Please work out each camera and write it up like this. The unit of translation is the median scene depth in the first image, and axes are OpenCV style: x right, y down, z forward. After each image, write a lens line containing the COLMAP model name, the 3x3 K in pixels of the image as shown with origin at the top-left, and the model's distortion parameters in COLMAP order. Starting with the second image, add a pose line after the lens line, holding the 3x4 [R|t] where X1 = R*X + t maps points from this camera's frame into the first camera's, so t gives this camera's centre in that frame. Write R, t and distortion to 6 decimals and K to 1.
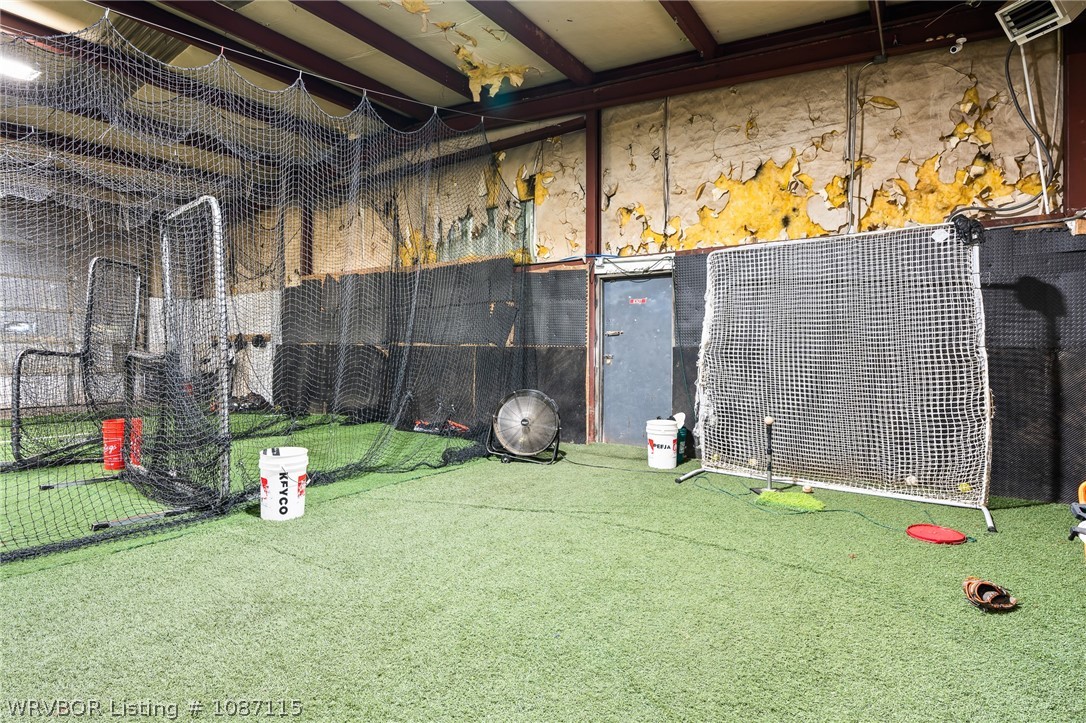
lens RADIAL K [[540.3, 0, 543.3], [0, 540.3, 354.4], [0, 0, 1]] dist [-0.015215, 0.002164]
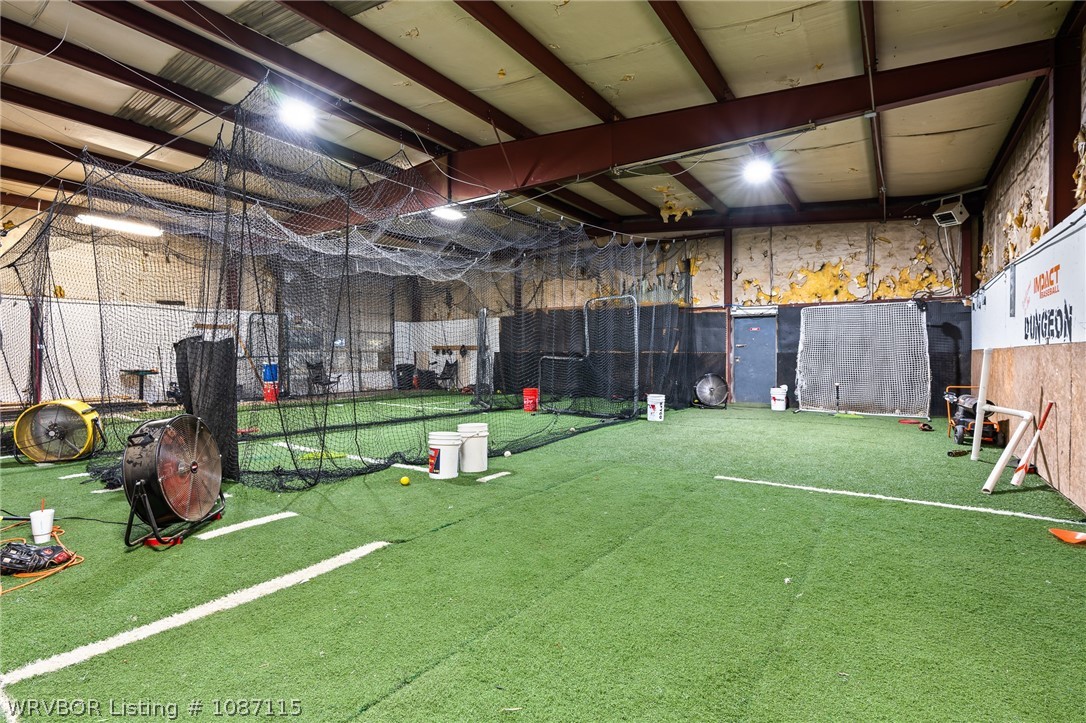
lens RADIAL K [[518.7, 0, 545.7], [0, 518.7, 357.6], [0, 0, 1]] dist [-0.004173, -0.001074]
pose [[0.999903, -0.005415, 0.012796, -0.660318], [0.005477, 0.999974, -0.004782, 0.008406], [-0.012770, 0.004852, 0.999907, -0.929620]]
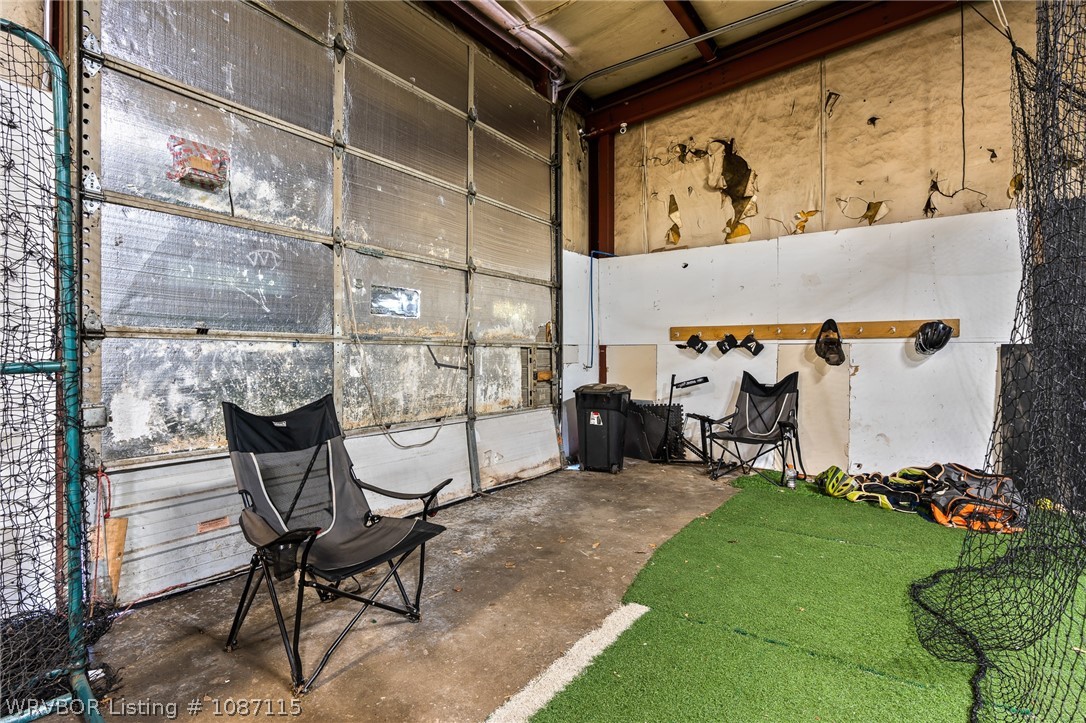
lens RADIAL K [[518.7, 0, 539.5], [0, 518.7, 358.5], [0, 0, 1]] dist [-0.004173, -0.001074]
pose [[0.999915, -0.008637, -0.009767, -1.519885], [0.008643, 0.999962, 0.000623, -0.021342], [0.009761, -0.000708, 0.999952, 1.134239]]
